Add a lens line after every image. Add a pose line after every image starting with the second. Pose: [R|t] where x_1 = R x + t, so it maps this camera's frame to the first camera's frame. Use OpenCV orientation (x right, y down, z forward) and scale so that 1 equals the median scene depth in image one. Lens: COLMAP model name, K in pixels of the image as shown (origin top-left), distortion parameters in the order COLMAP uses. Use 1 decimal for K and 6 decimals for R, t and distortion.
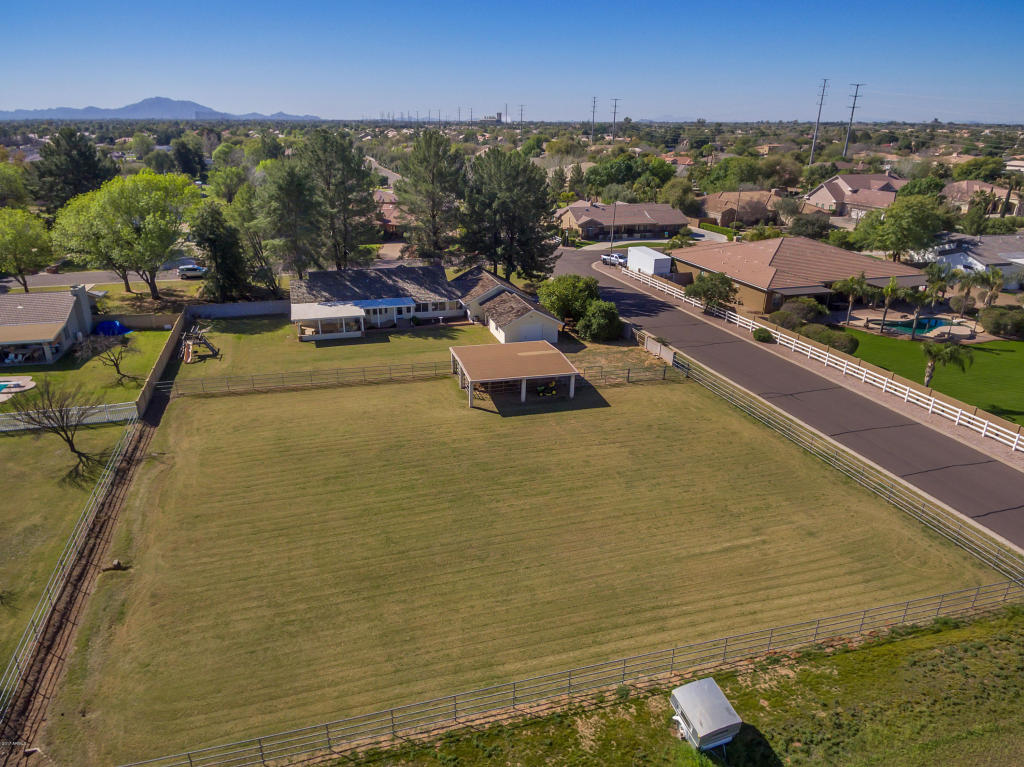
lens RADIAL K [[671.7, 0, 499.9], [0, 671.7, 402.1], [0, 0, 1]] dist [0.048402, -0.057257]
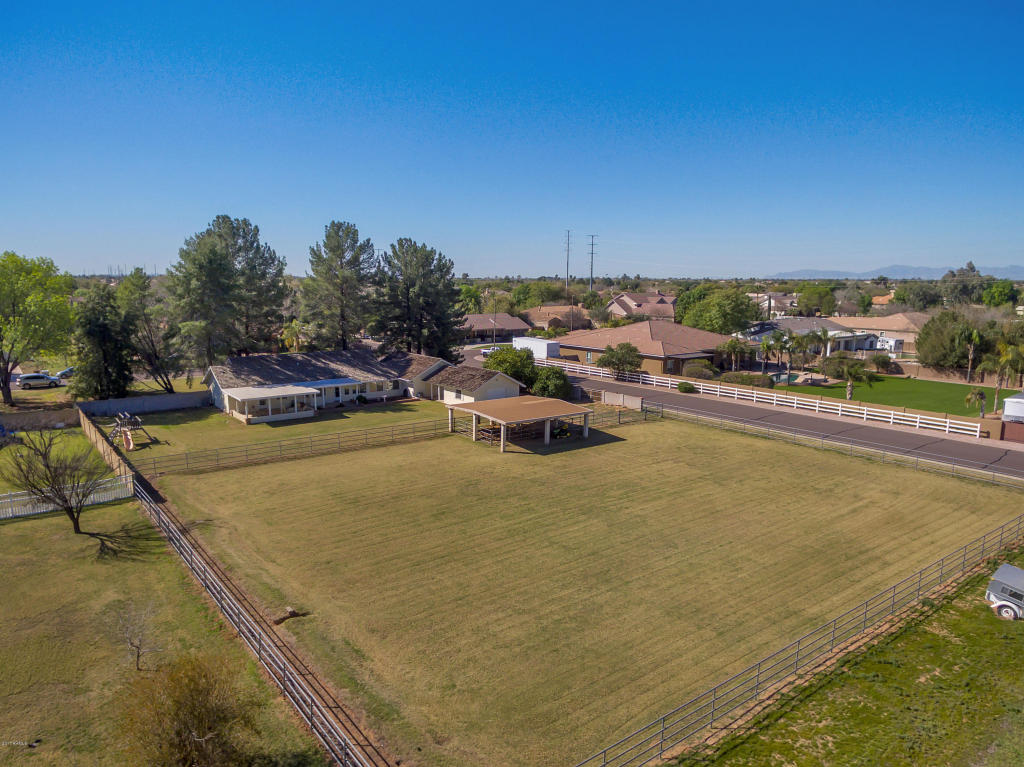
lens RADIAL K [[671.7, 0, 499.9], [0, 671.7, 402.1], [0, 0, 1]] dist [0.048402, -0.057257]
pose [[0.935373, -0.065439, 0.347555, -0.291546], [0.136509, 0.973379, -0.184115, 0.088404], [-0.326254, 0.219660, 0.919406, 0.075340]]
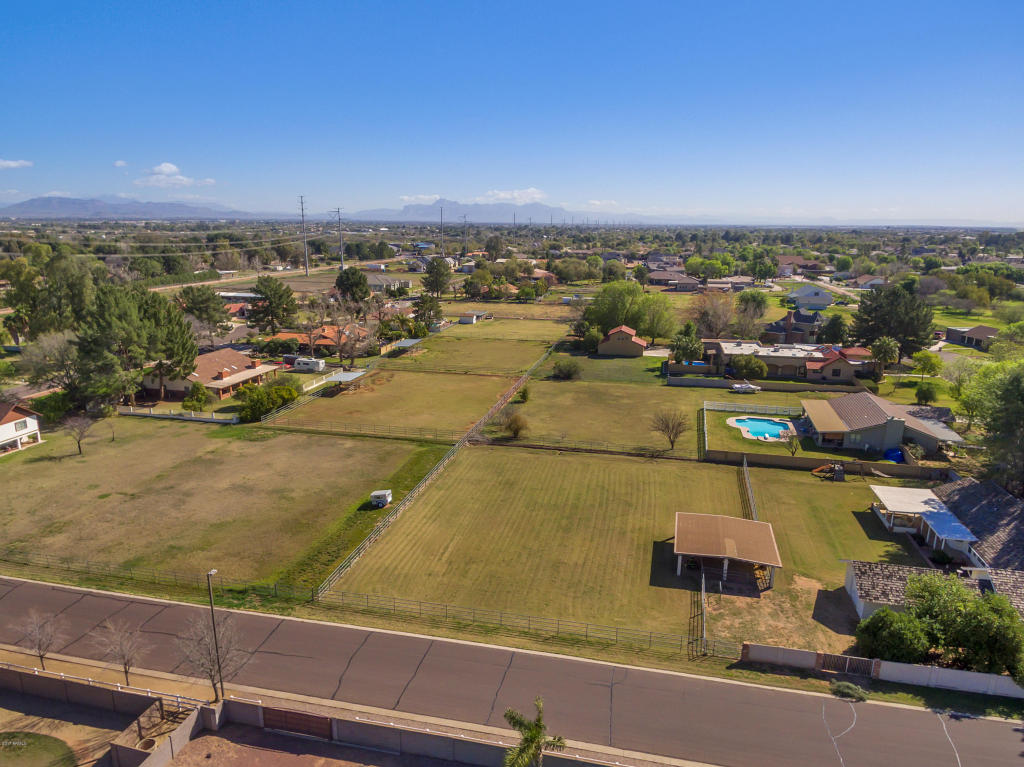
lens RADIAL K [[671.7, 0, 499.9], [0, 671.7, 402.1], [0, 0, 1]] dist [0.048402, -0.057257]
pose [[-0.495742, 0.209503, -0.842822, 0.893445], [-0.344681, 0.843299, 0.412361, -0.478587], [0.797142, 0.494929, -0.345847, 0.804070]]
